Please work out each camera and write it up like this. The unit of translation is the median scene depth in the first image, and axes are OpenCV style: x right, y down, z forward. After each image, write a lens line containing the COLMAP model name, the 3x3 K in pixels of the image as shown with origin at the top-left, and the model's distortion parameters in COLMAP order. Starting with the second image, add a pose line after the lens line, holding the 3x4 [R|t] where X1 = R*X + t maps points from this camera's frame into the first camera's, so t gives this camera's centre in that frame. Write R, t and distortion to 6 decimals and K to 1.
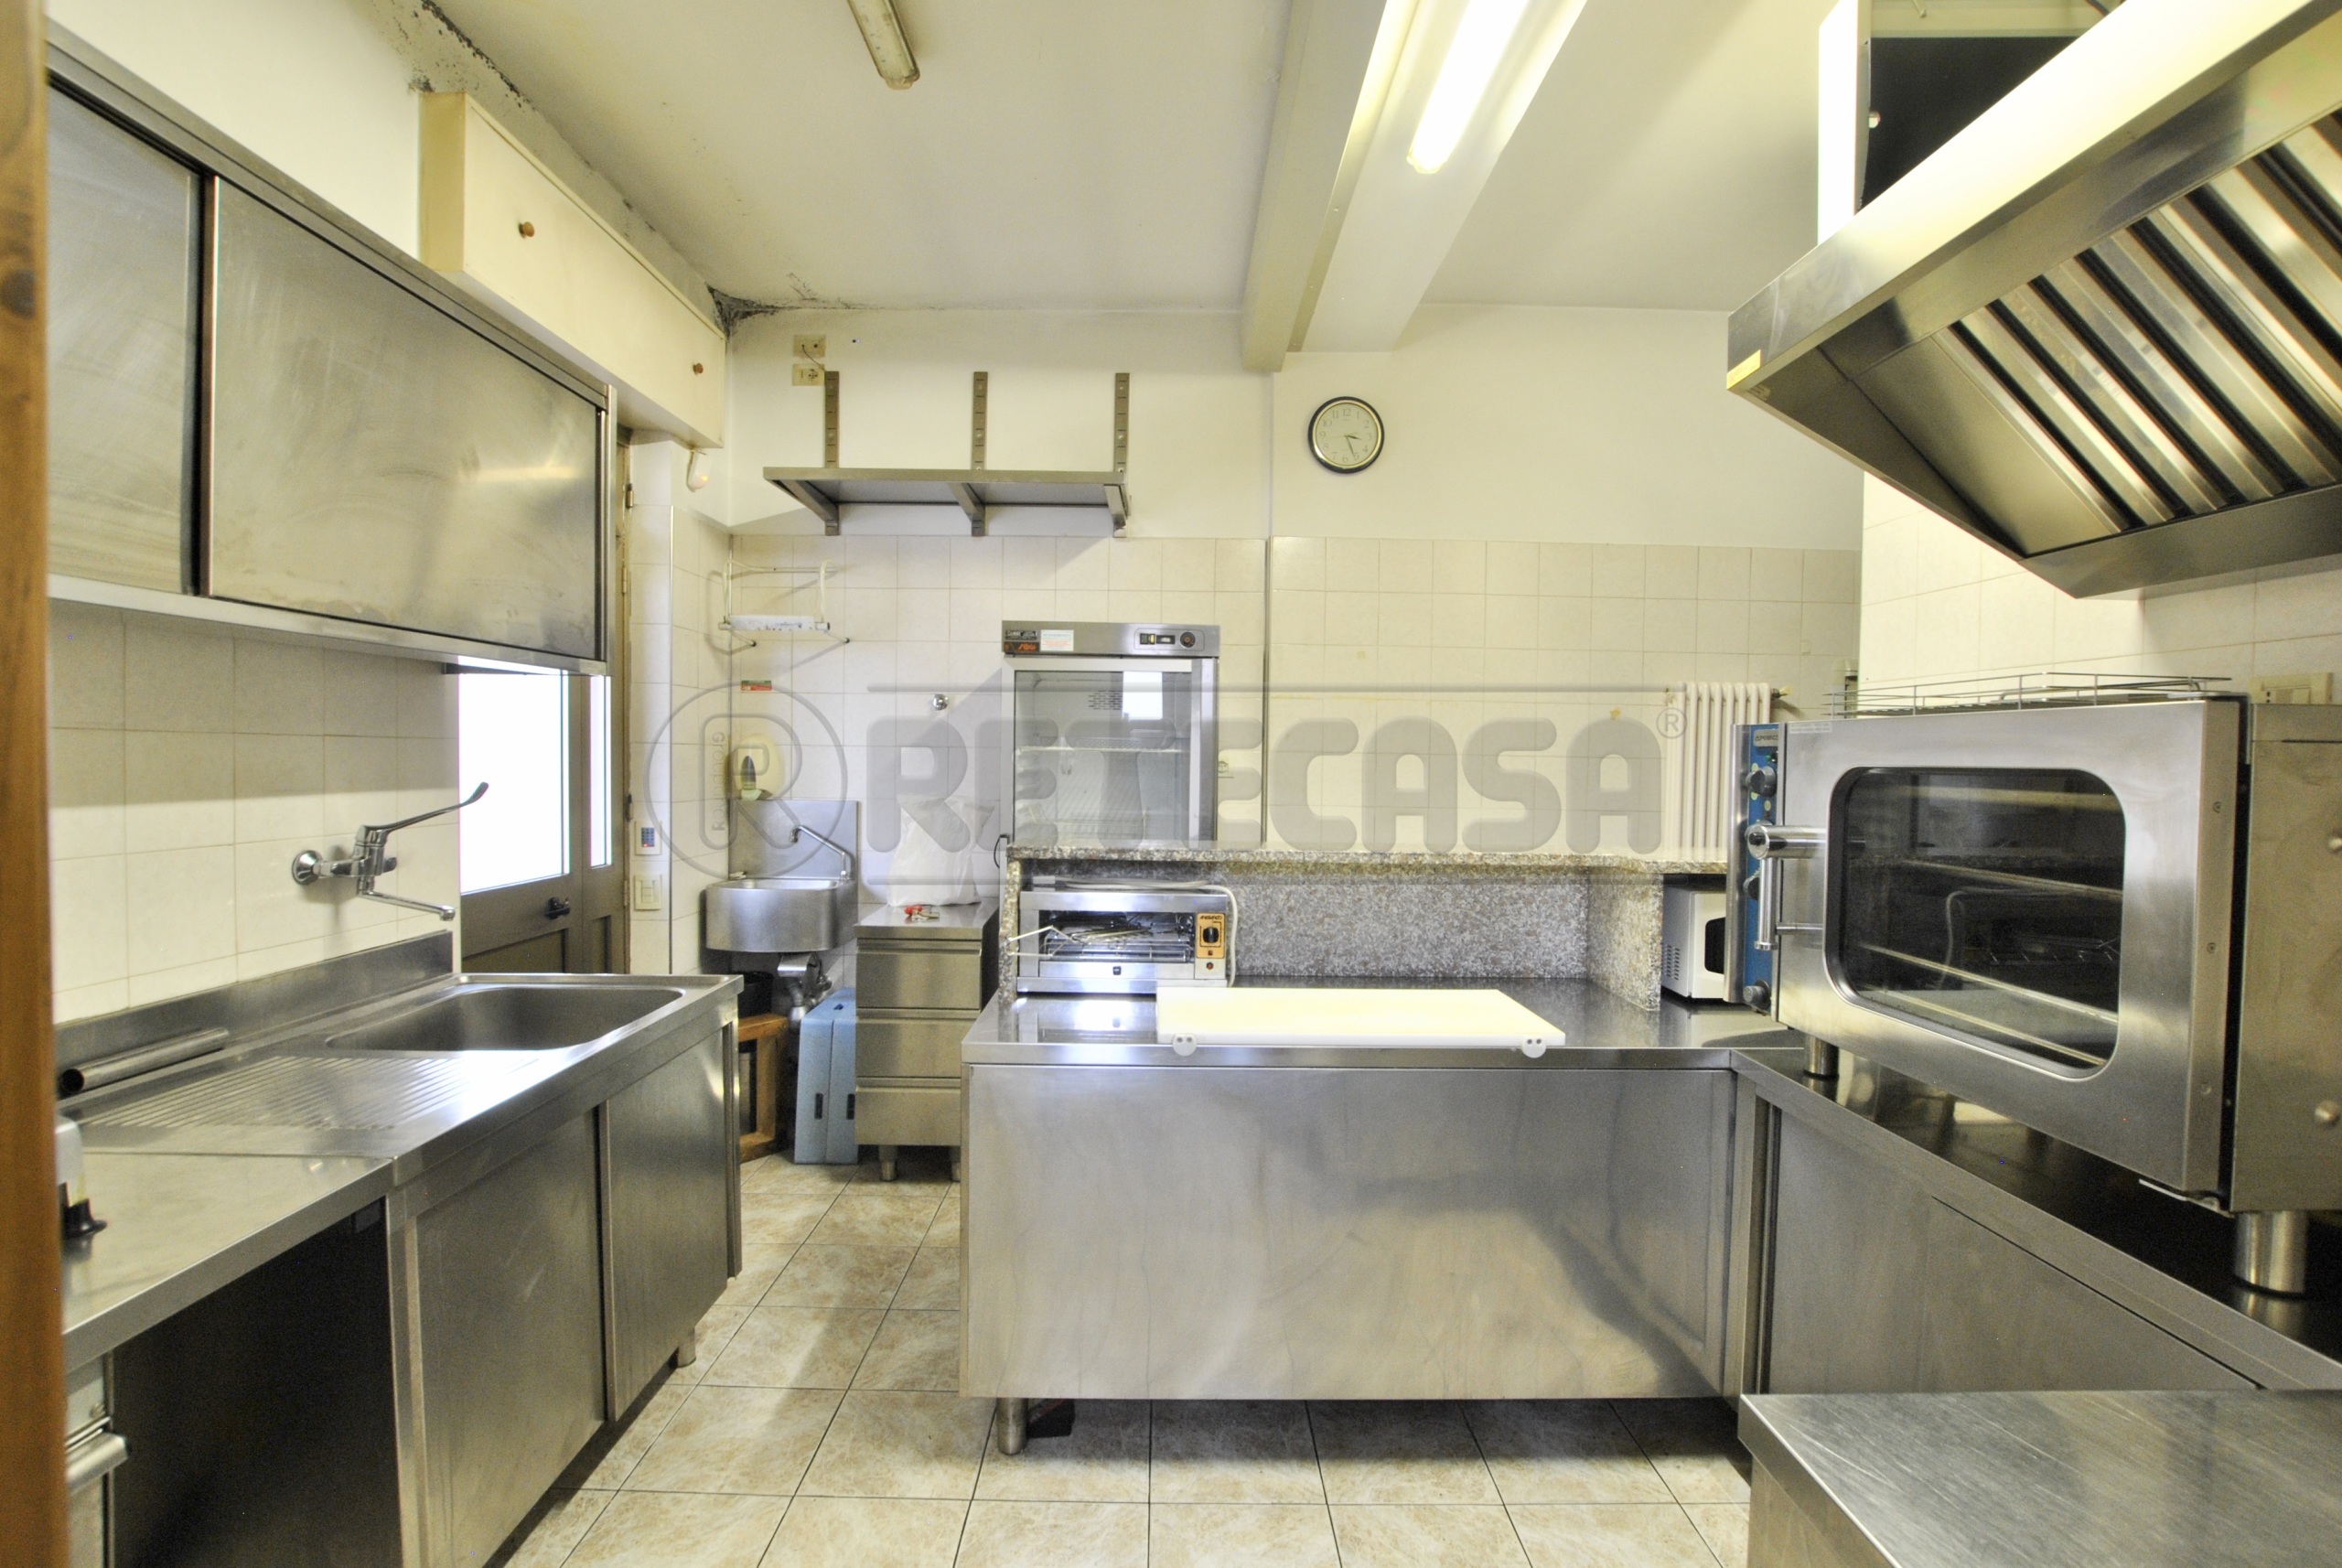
lens RADIAL K [[1035.9, 0, 1171.0], [0, 1035.9, 784.0], [0, 0, 1]] dist [-0.035038, 0.007405]
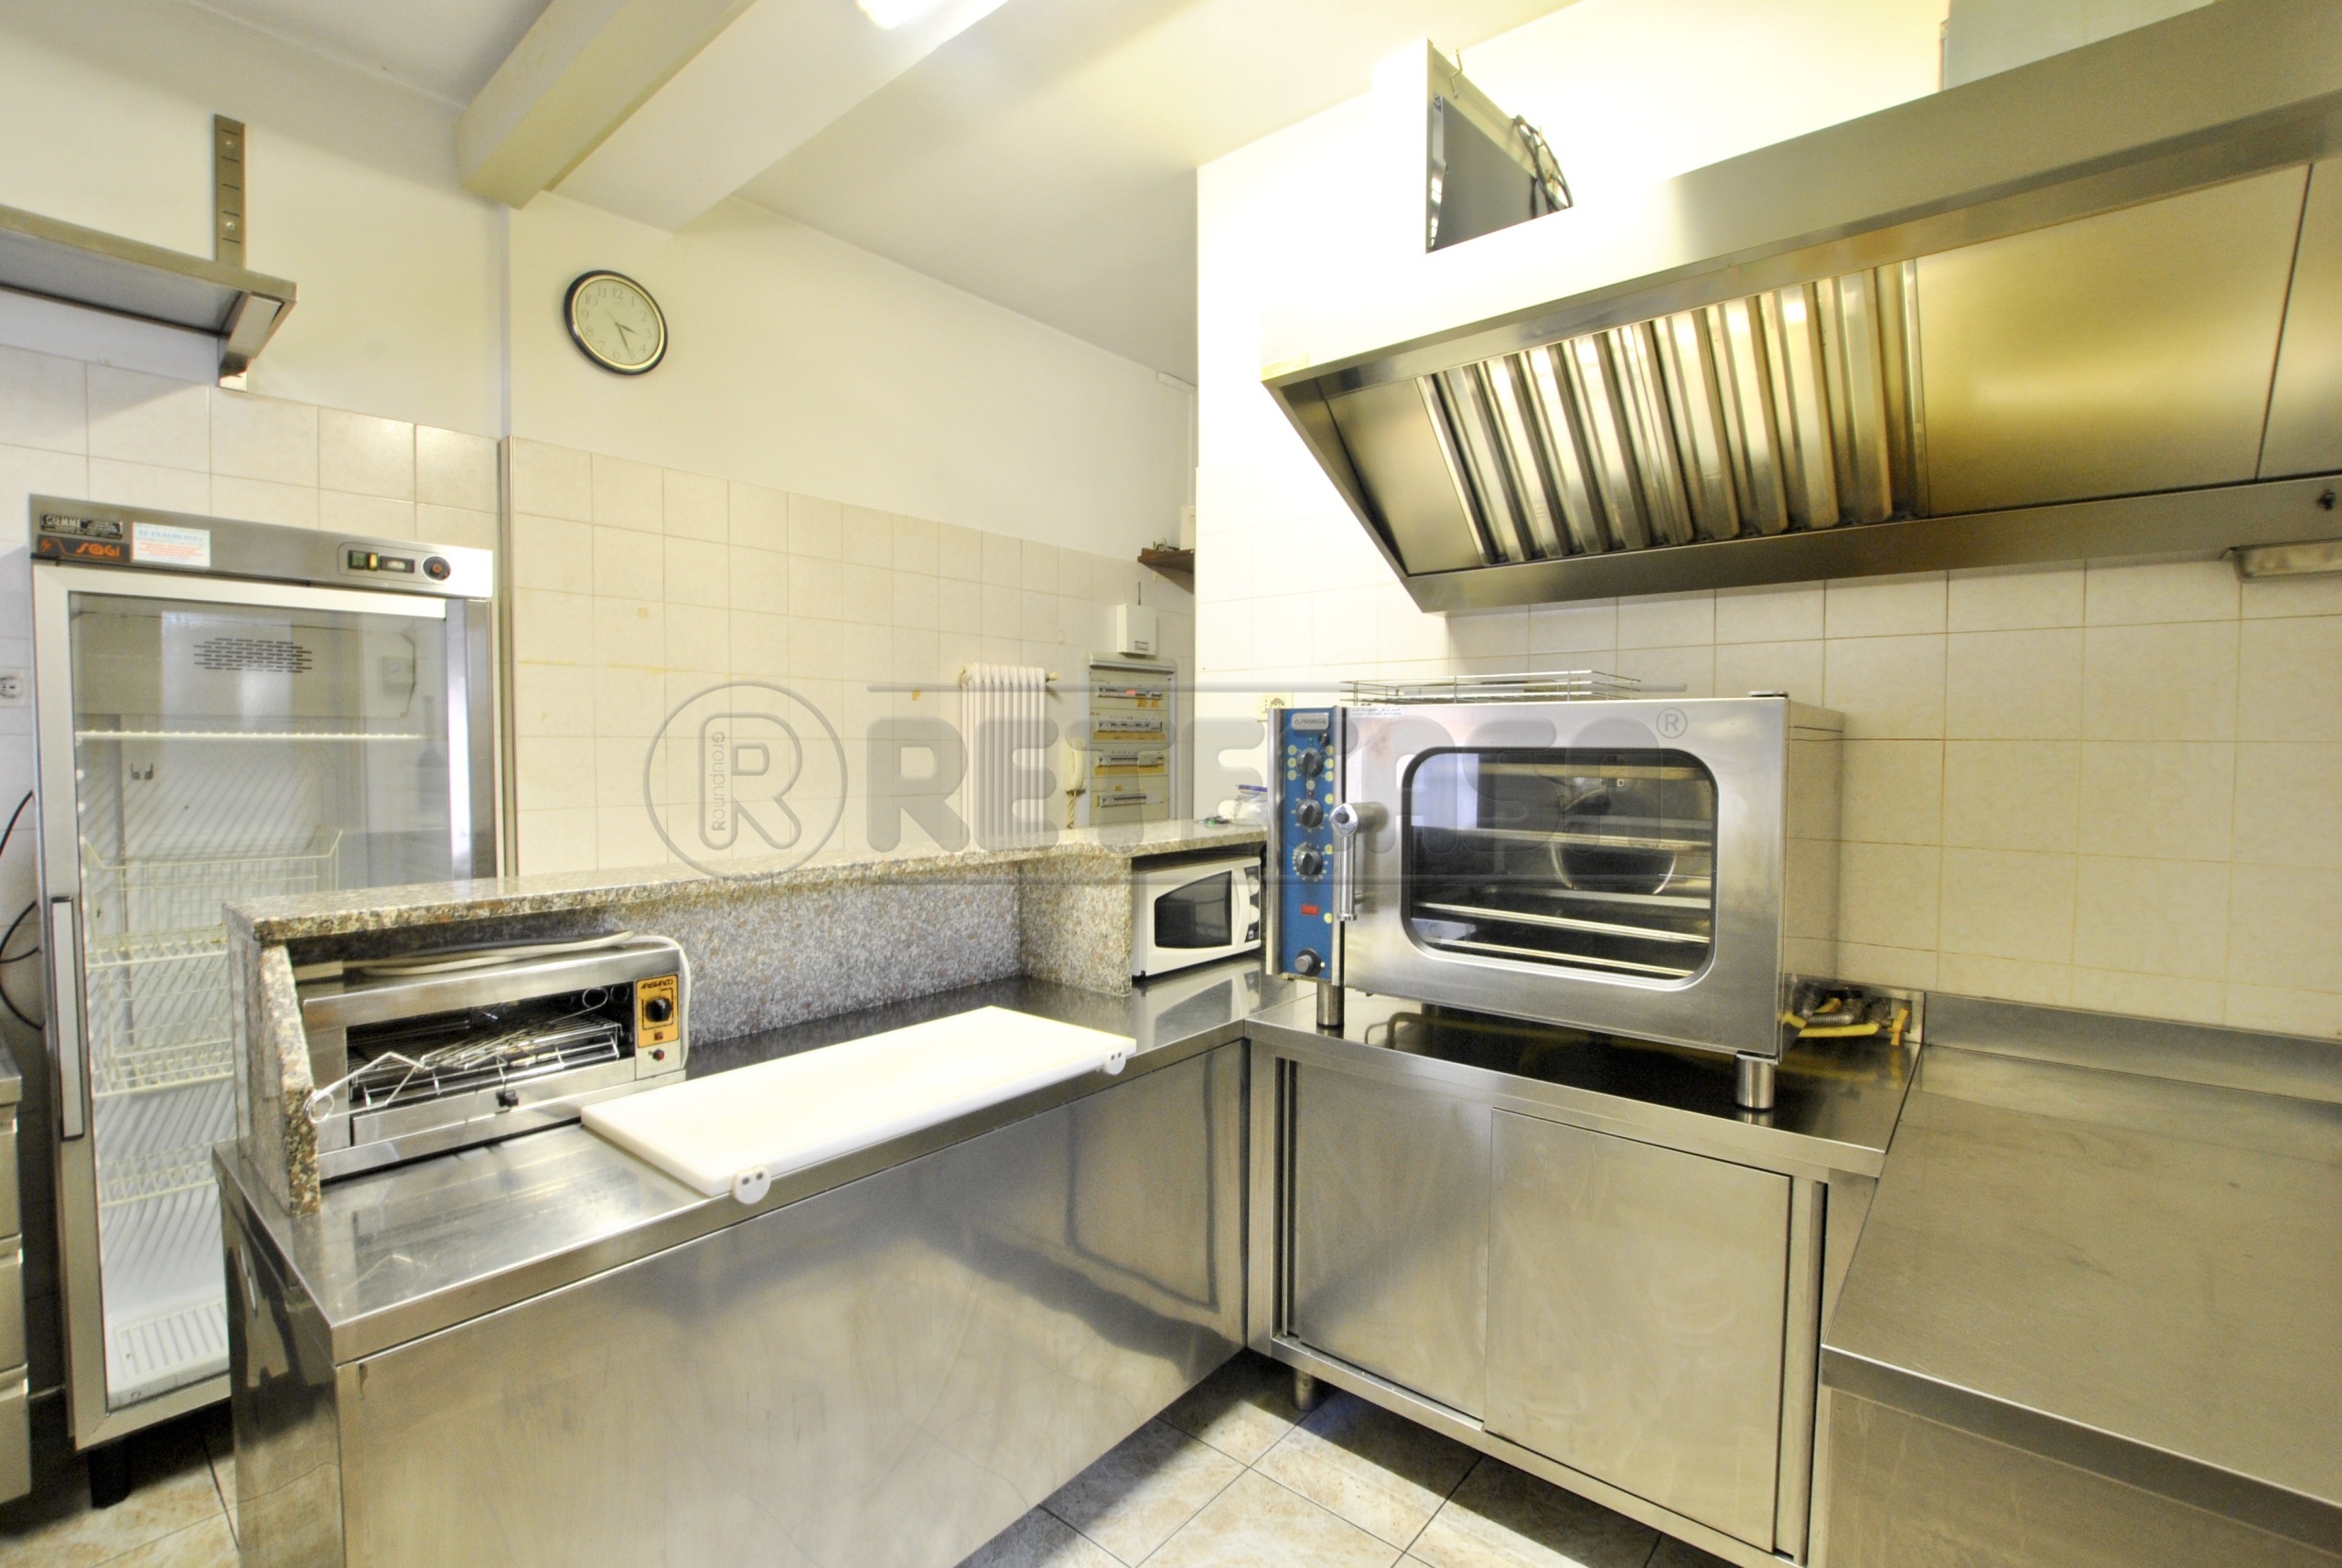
lens RADIAL K [[1035.9, 0, 1171.0], [0, 1035.9, 784.0], [0, 0, 1]] dist [-0.035038, 0.007405]
pose [[0.649932, -0.042032, 0.758829, -0.221898], [0.027621, 0.999116, 0.031685, -0.012426], [-0.759490, 0.000366, 0.650519, 0.277818]]
